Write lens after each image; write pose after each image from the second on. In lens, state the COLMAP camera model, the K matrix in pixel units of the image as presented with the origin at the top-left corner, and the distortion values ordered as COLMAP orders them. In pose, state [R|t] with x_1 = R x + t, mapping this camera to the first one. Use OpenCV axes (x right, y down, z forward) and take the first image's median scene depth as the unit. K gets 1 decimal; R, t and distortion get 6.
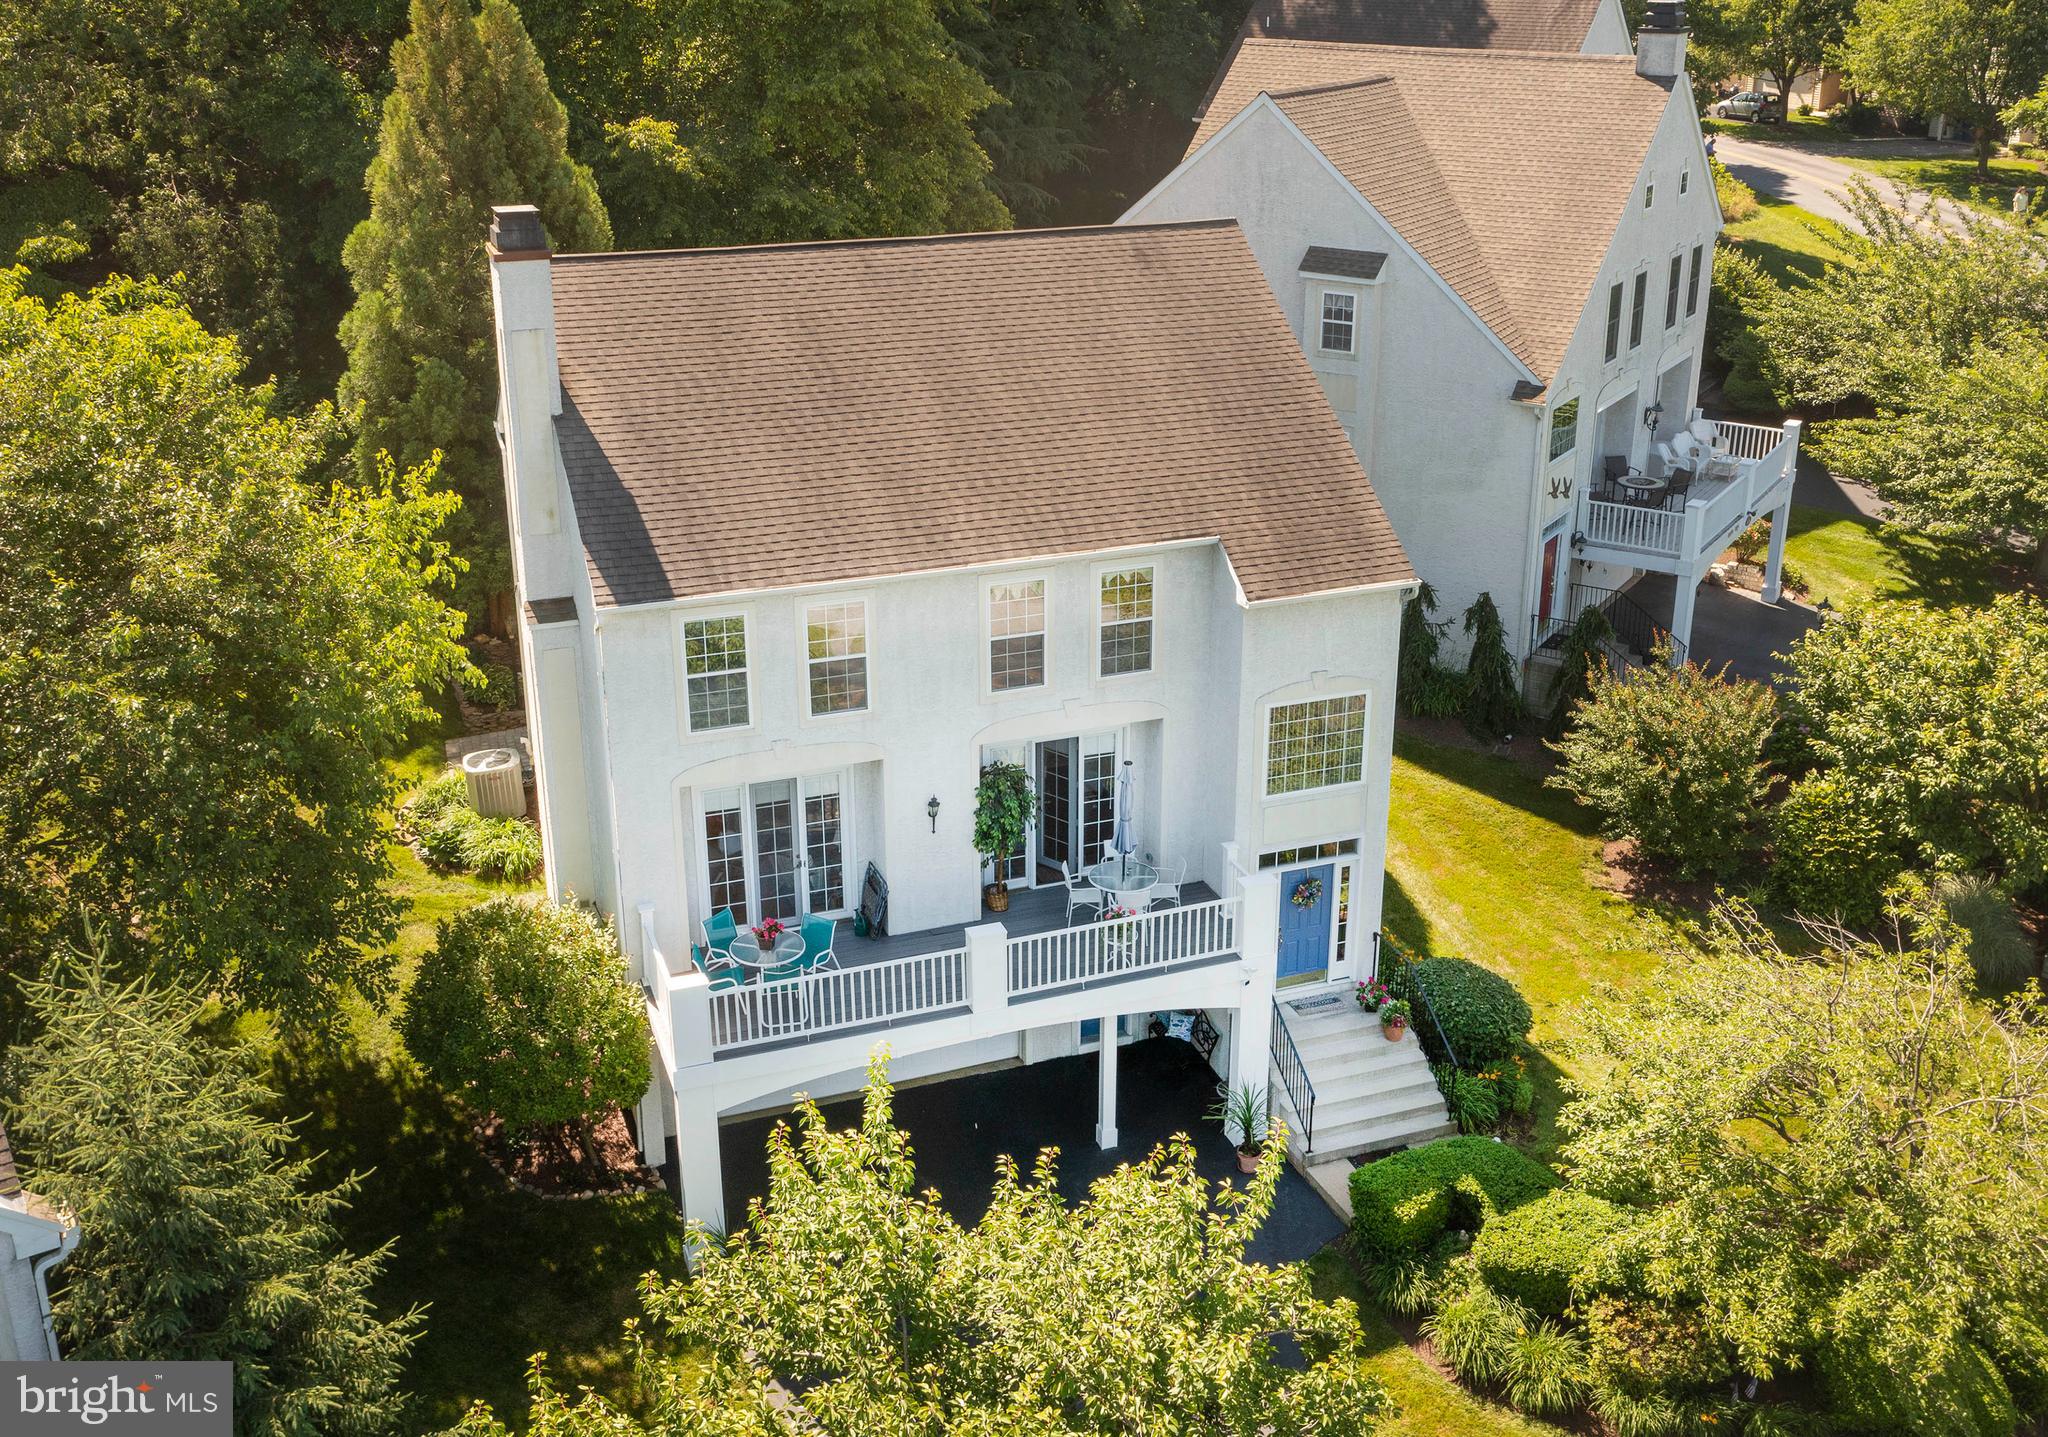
lens RADIAL K [[2020.5, 0, 1055.3], [0, 2020.5, 700.7], [0, 0, 1]] dist [-0.016710, 0.000000]
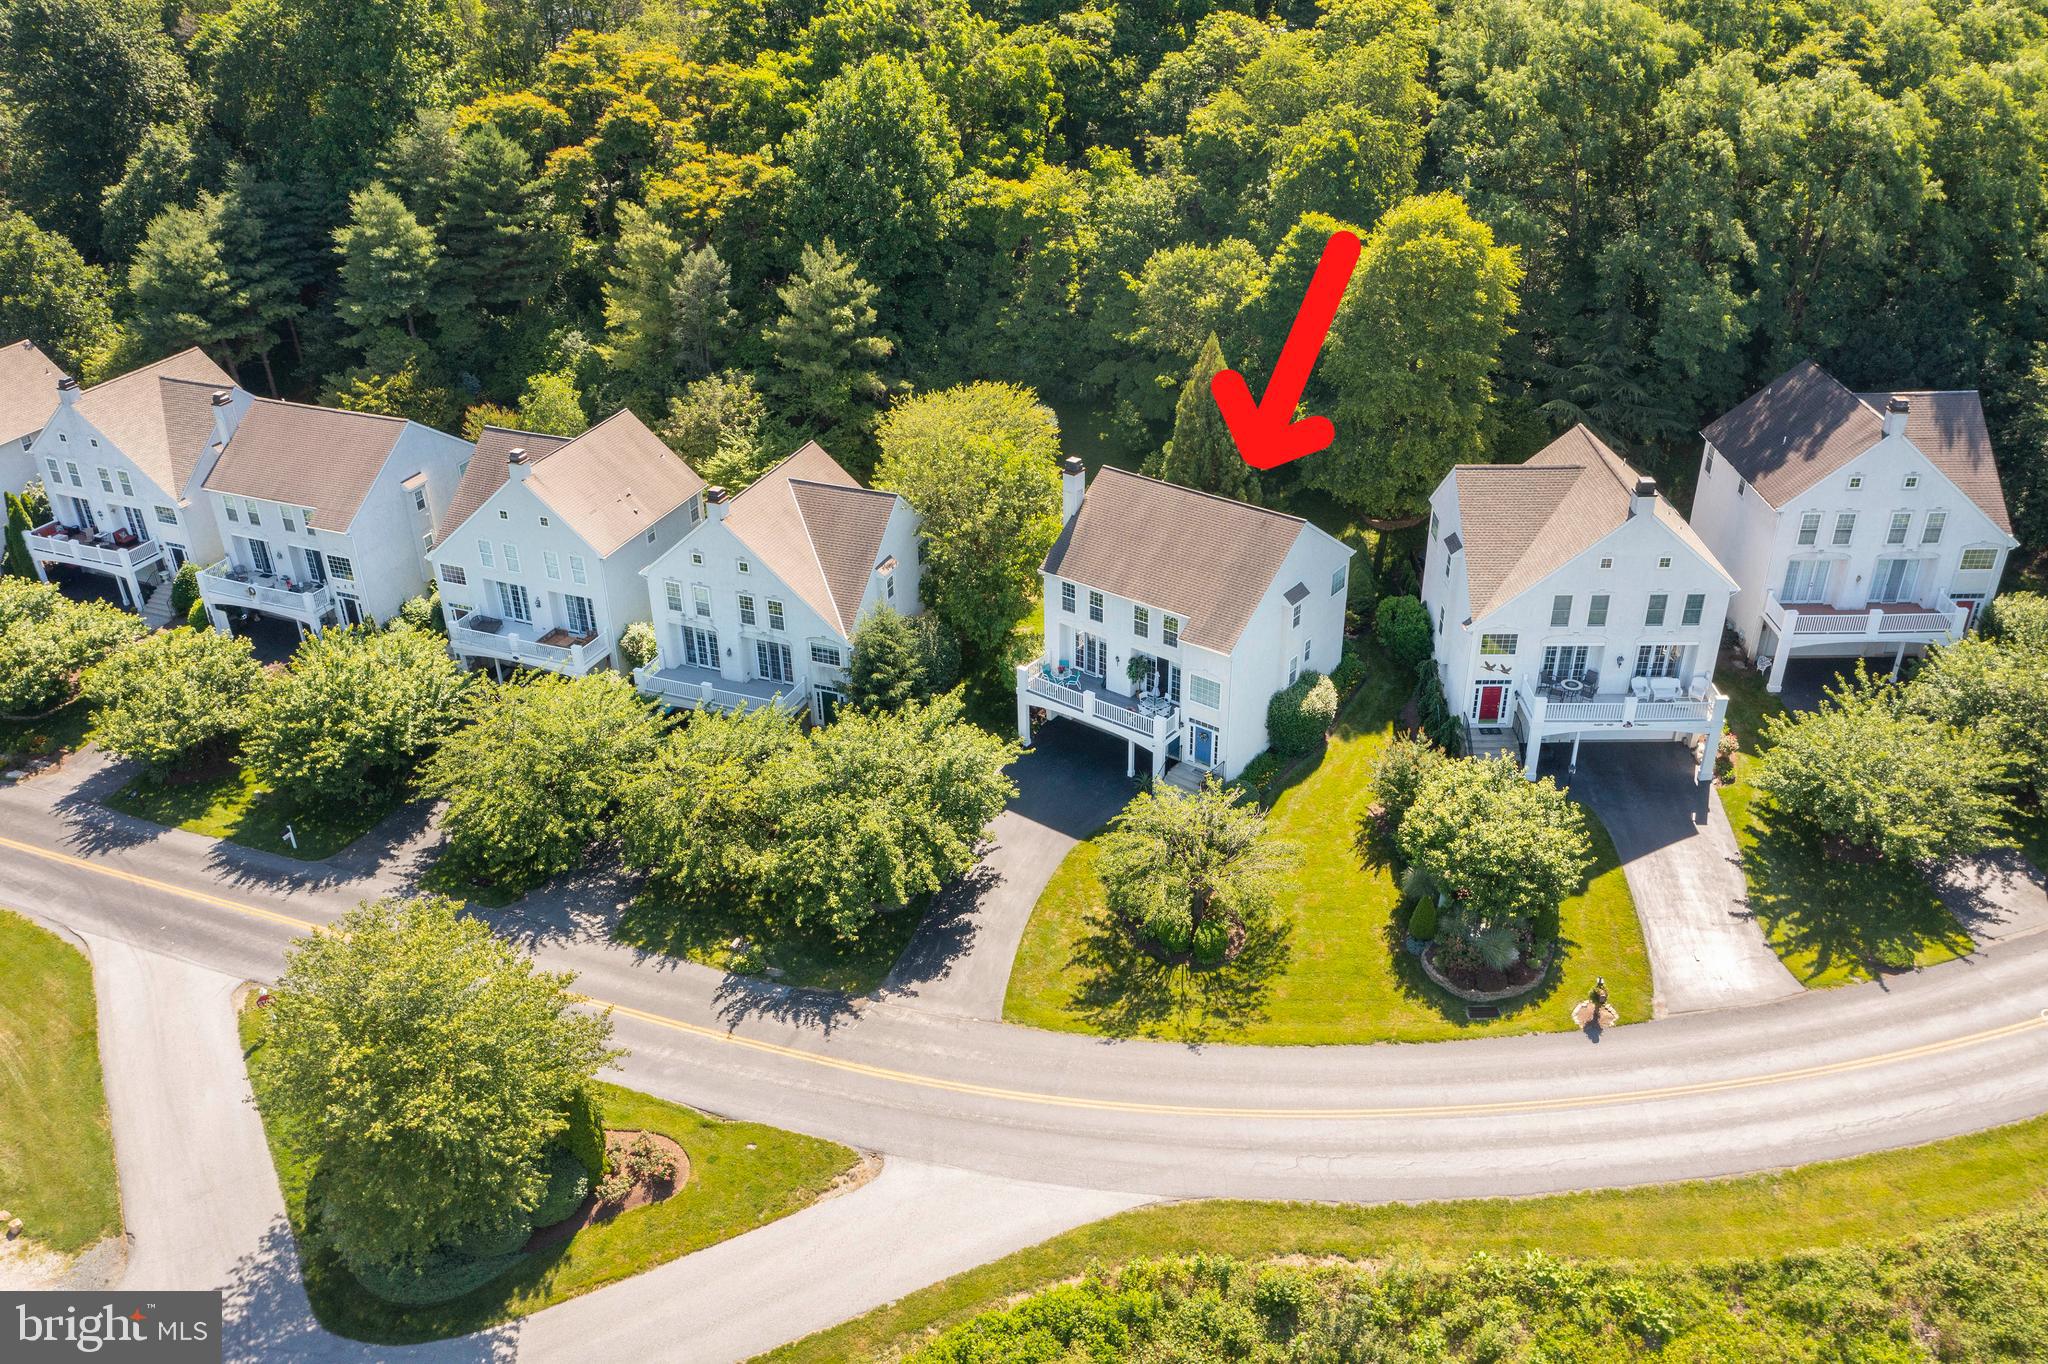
lens RADIAL K [[1622.1, 0, 1030.4], [0, 1622.1, 685.9], [0, 0, 1]] dist [-0.008148, -0.000424]
pose [[0.518974, 0.418843, -0.745142, 1.831401], [-0.296086, 0.905843, 0.302955, -0.658752], [0.801872, 0.063400, 0.594122, -0.702774]]
